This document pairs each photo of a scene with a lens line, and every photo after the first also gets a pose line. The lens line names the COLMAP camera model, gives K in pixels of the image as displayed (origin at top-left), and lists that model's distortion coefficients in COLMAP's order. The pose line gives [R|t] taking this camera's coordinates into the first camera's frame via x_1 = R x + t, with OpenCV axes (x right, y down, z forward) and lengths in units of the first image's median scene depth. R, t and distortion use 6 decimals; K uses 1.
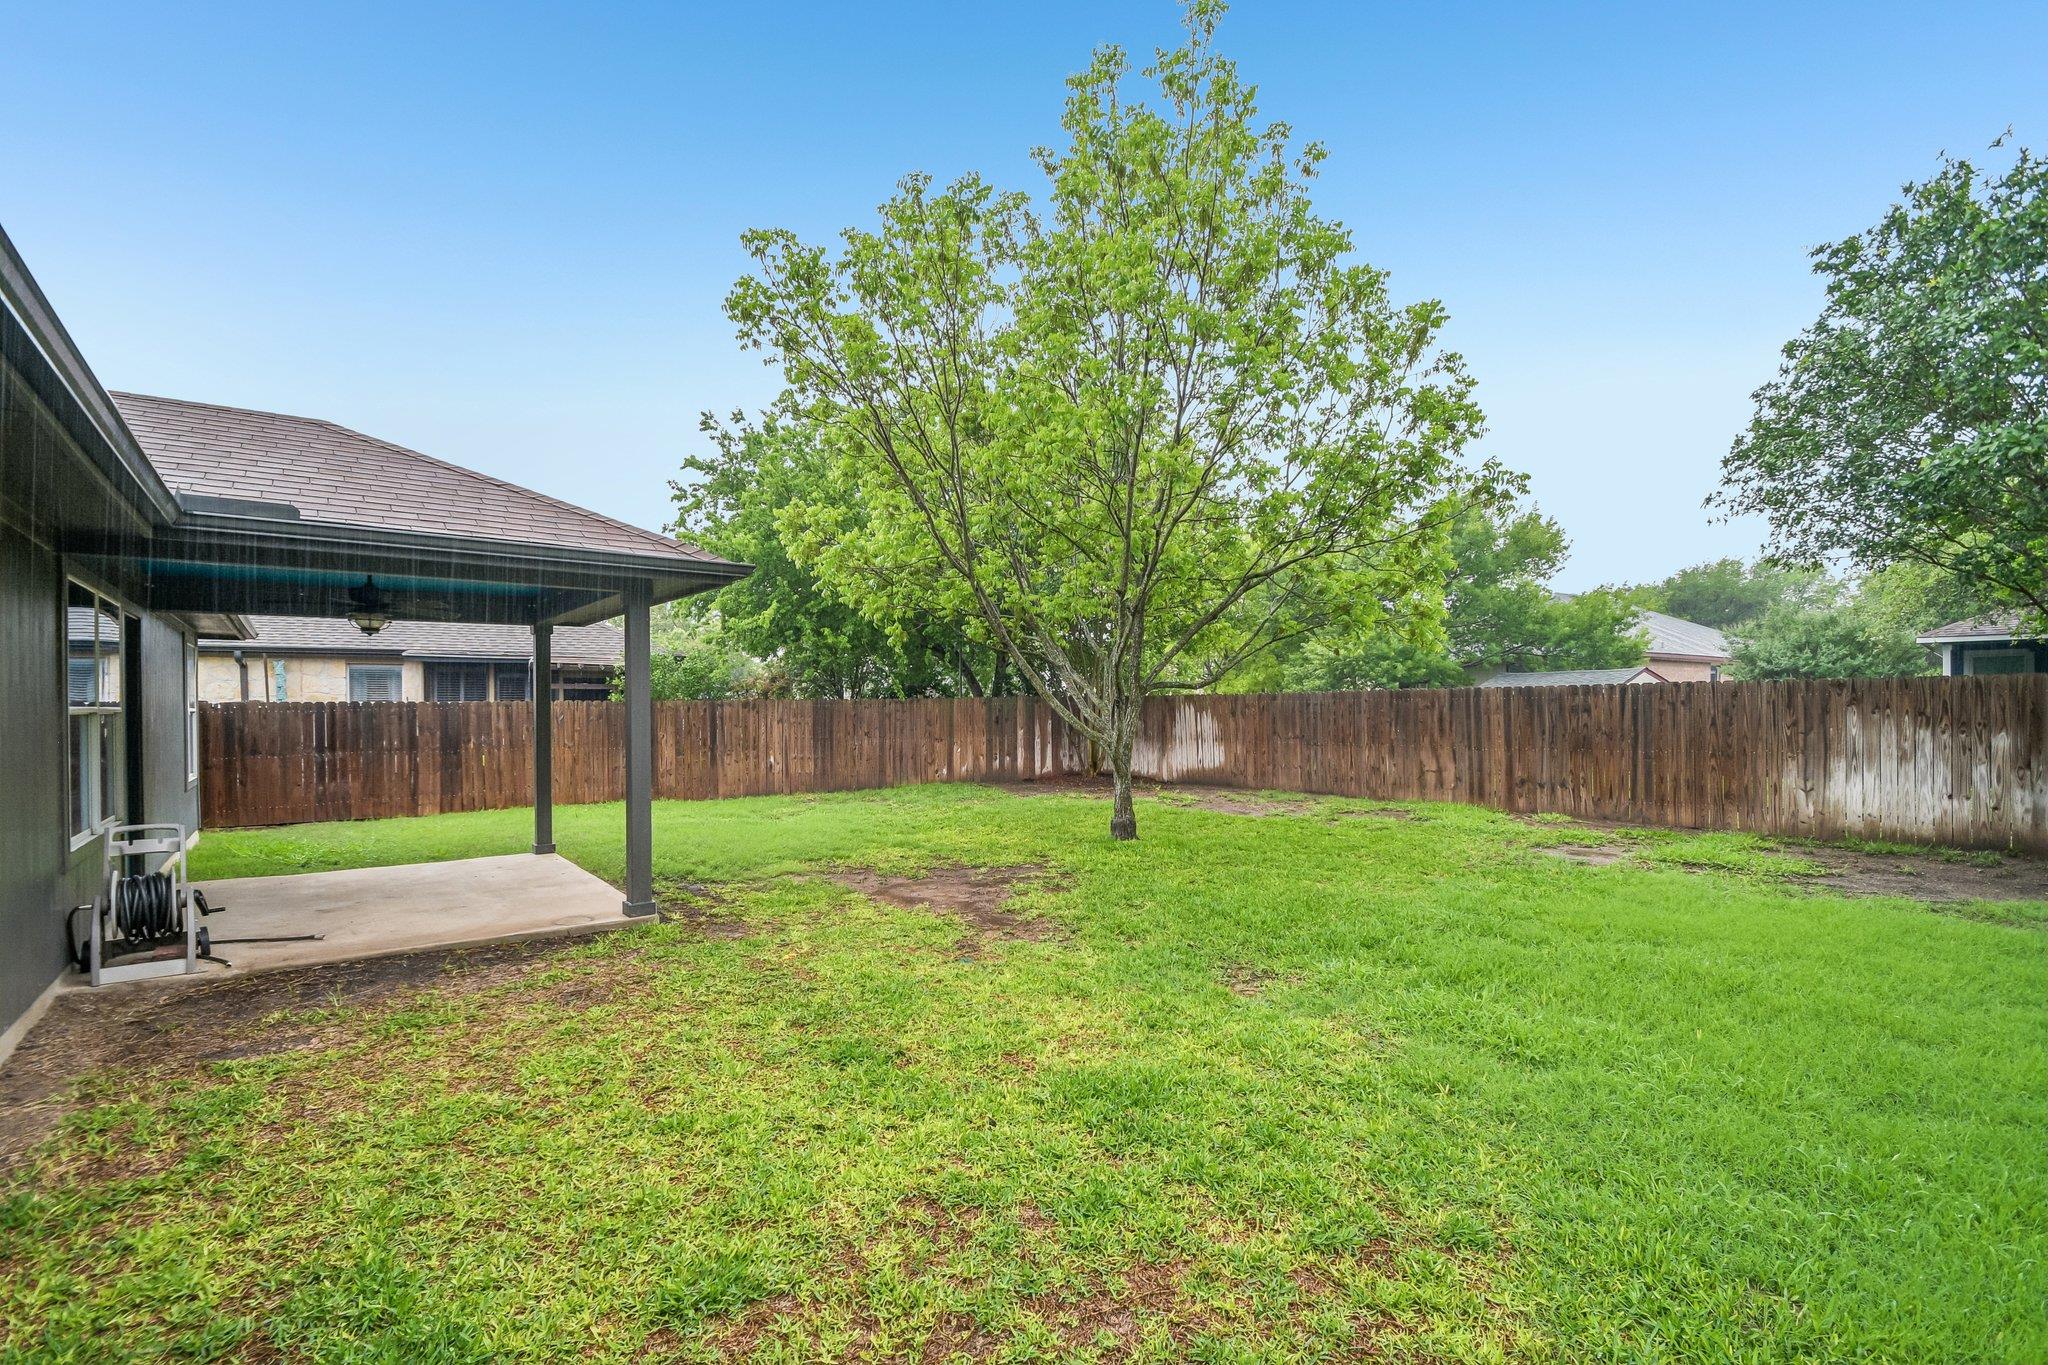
lens RADIAL K [[901.1, 0, 1015.9], [0, 901.1, 717.3], [0, 0, 1]] dist [0.010376, -0.013565]
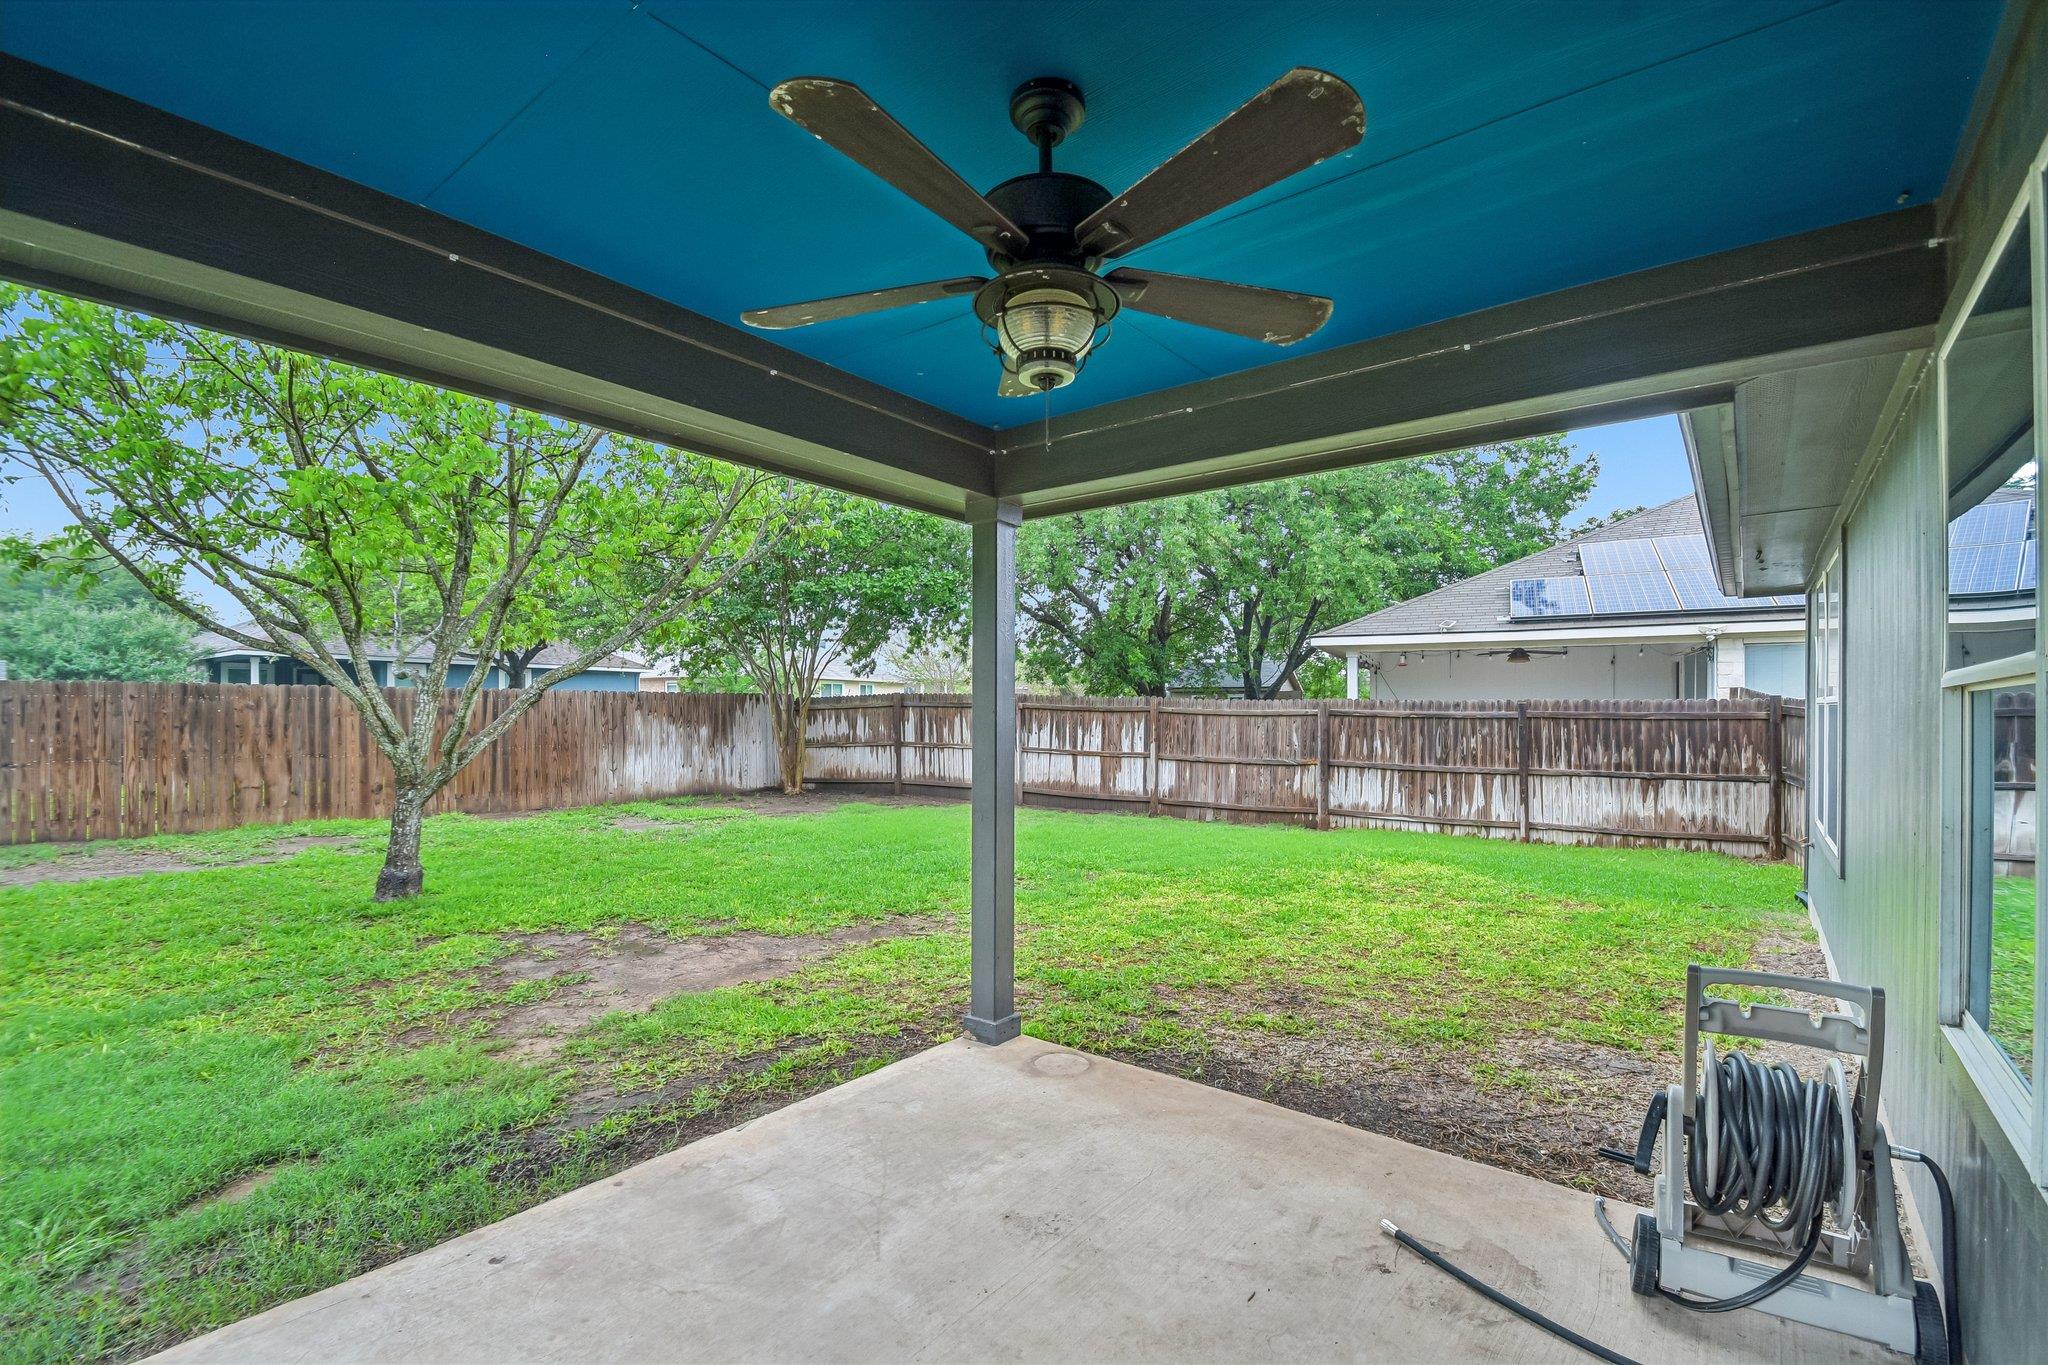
lens RADIAL K [[901.1, 0, 1015.9], [0, 901.1, 717.3], [0, 0, 1]] dist [0.010376, -0.013565]
pose [[-0.228911, 0.000379, 0.973447, -0.653195], [0.006816, 0.999976, 0.001213, 0.001416], [-0.973423, 0.006913, -0.228908, 0.726301]]
